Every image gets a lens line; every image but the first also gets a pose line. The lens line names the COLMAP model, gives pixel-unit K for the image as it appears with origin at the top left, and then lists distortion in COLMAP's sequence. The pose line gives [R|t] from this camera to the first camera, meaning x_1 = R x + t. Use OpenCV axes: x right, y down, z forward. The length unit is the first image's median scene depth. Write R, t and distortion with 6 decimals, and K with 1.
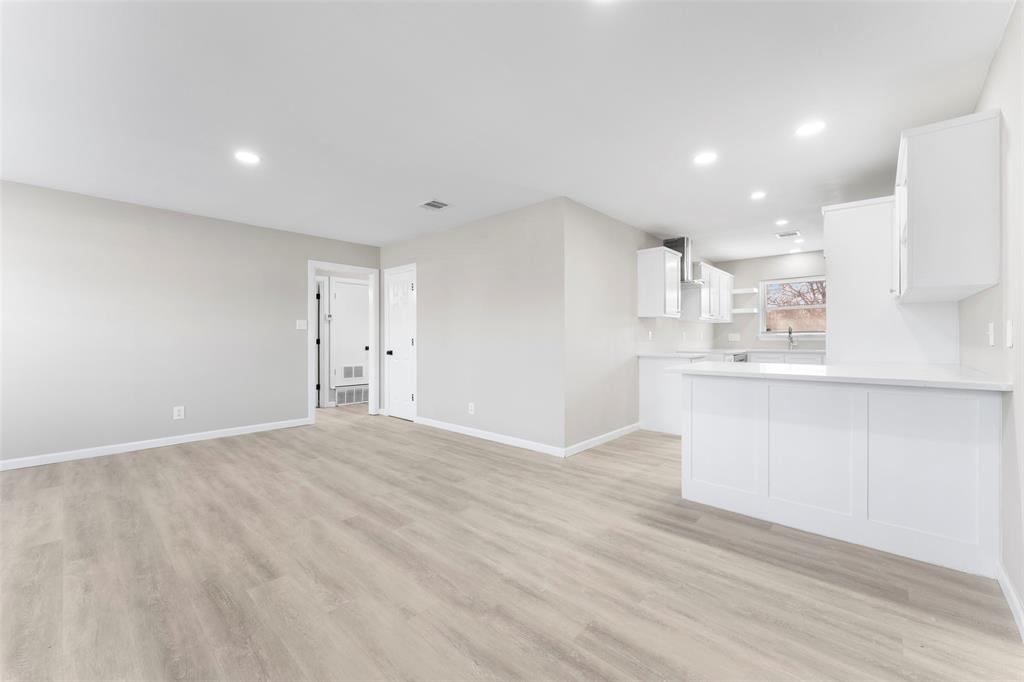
lens RADIAL K [[408.7, 0, 499.3], [0, 408.7, 337.7], [0, 0, 1]] dist [0.001378, -0.000706]
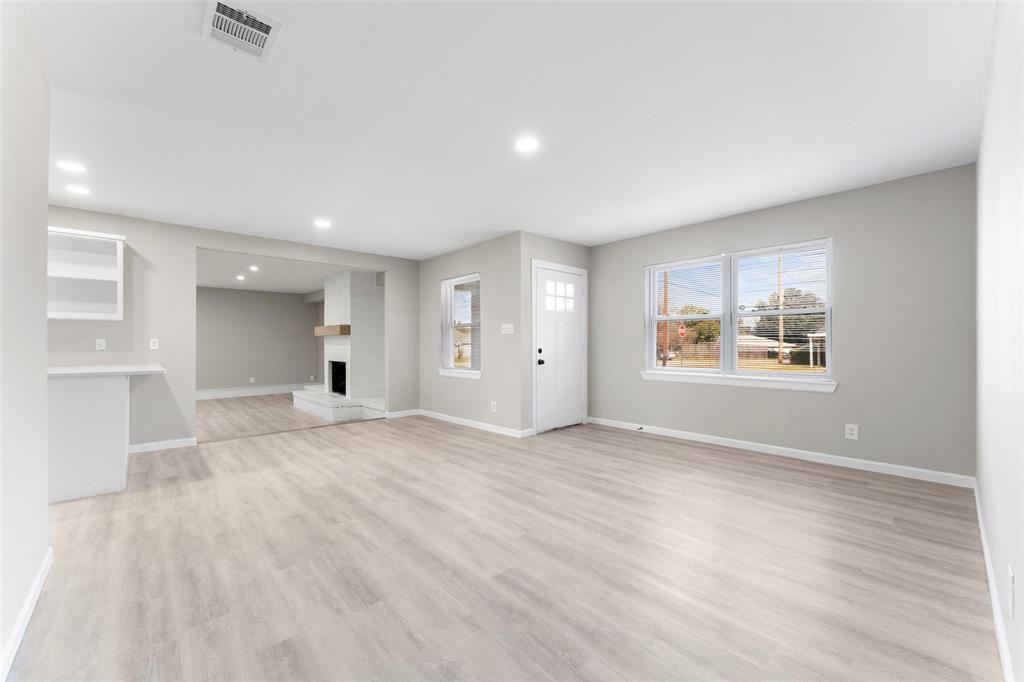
lens RADIAL K [[408.7, 0, 504.0], [0, 408.7, 348.4], [0, 0, 1]] dist [0.001378, -0.000706]
pose [[-0.996665, 0.005552, 0.081412, -0.627374], [0.006284, 0.999942, 0.008731, 0.003642], [-0.081359, 0.009213, -0.996642, 1.882971]]
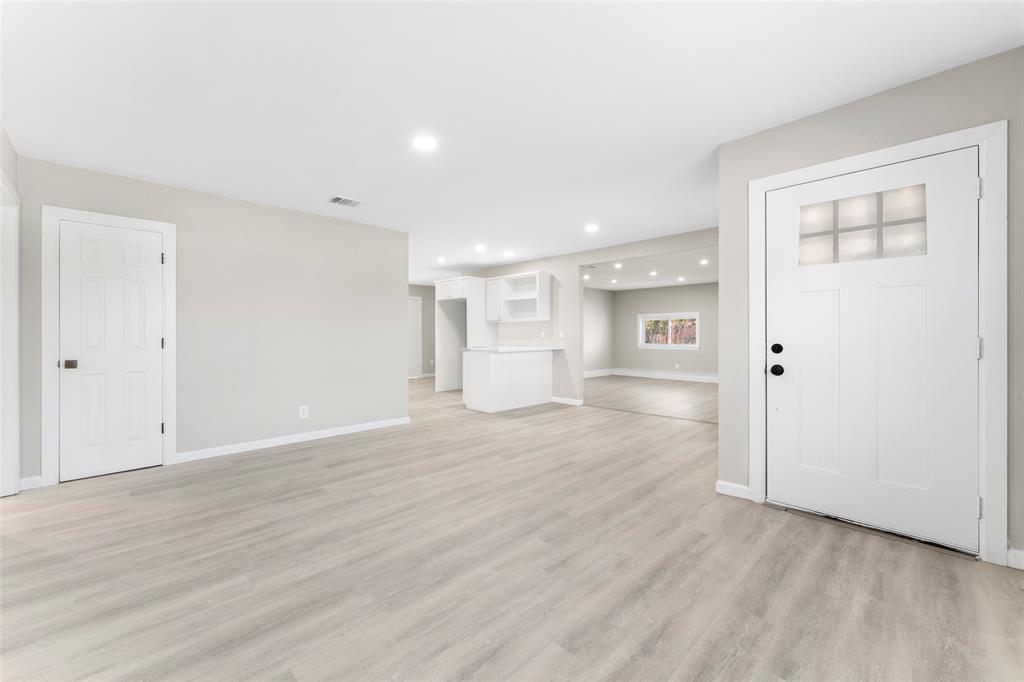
lens RADIAL K [[408.7, 0, 506.9], [0, 408.7, 339.6], [0, 0, 1]] dist [0.001378, -0.000706]
pose [[0.044340, -0.008170, 0.998983, -1.521241], [0.003051, 0.999963, 0.008043, 0.001018], [-0.999012, 0.002691, 0.044363, 0.758539]]
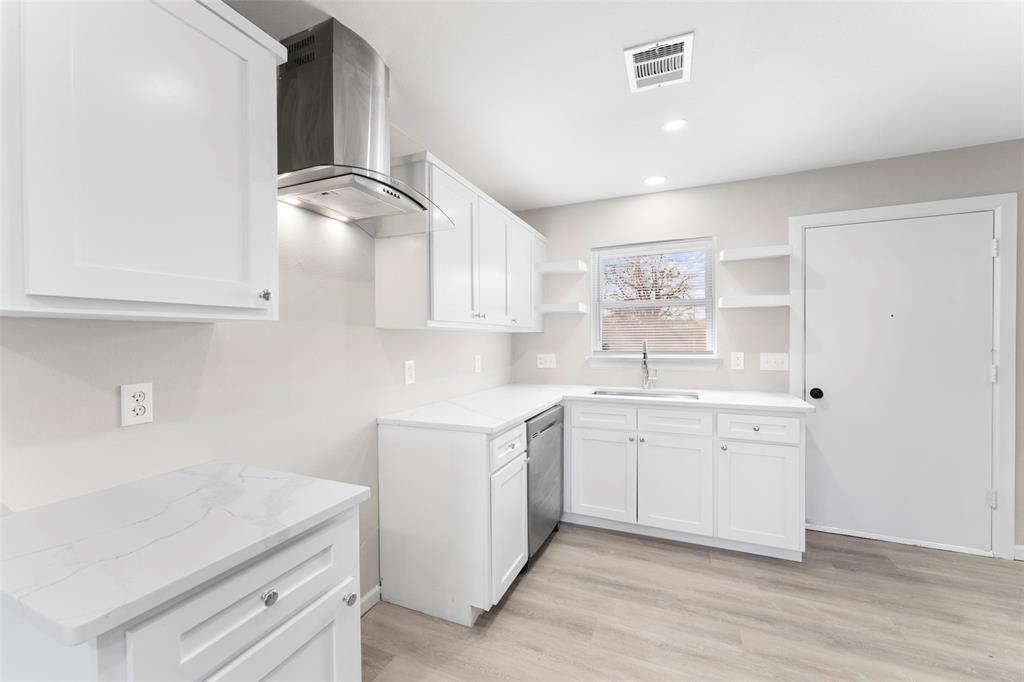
lens RADIAL K [[408.7, 0, 504.7], [0, 408.7, 342.9], [0, 0, 1]] dist [0.001378, -0.000706]
pose [[0.941437, -0.005880, 0.337139, 0.811798], [0.003679, 0.999968, 0.007166, -0.061121], [-0.337170, -0.005506, 0.941428, 1.240493]]
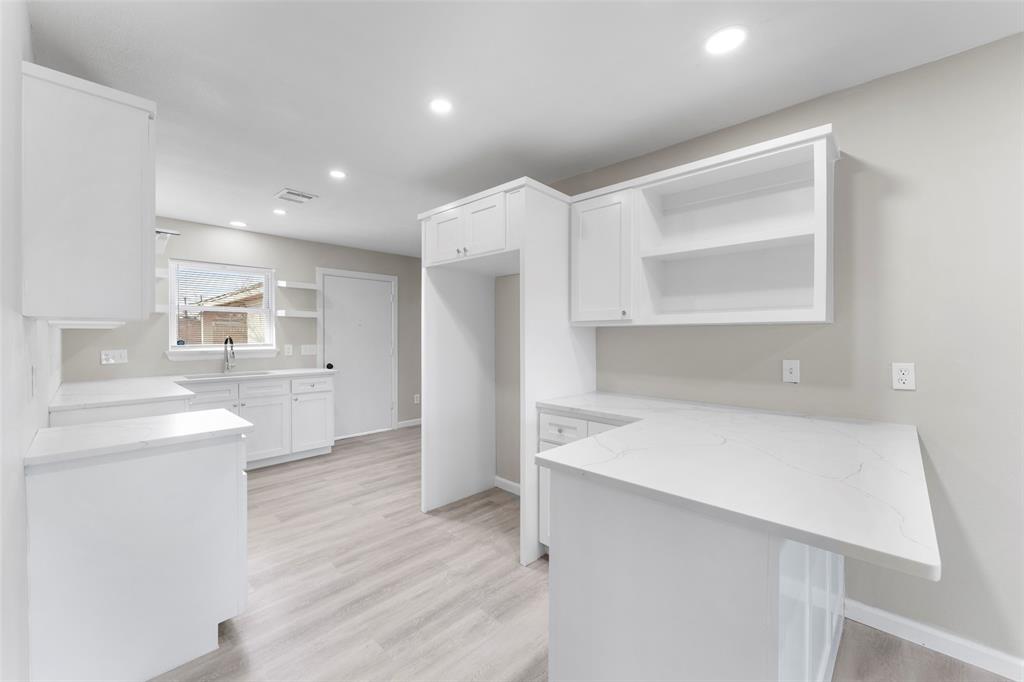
lens RADIAL K [[408.7, 0, 512.7], [0, 408.7, 331.3], [0, 0, 1]] dist [0.001378, -0.000706]
pose [[0.004258, 0.013415, 0.999901, 0.123044], [-0.001130, 0.999909, -0.013410, -0.061548], [-0.999990, -0.001073, 0.004273, 1.111274]]
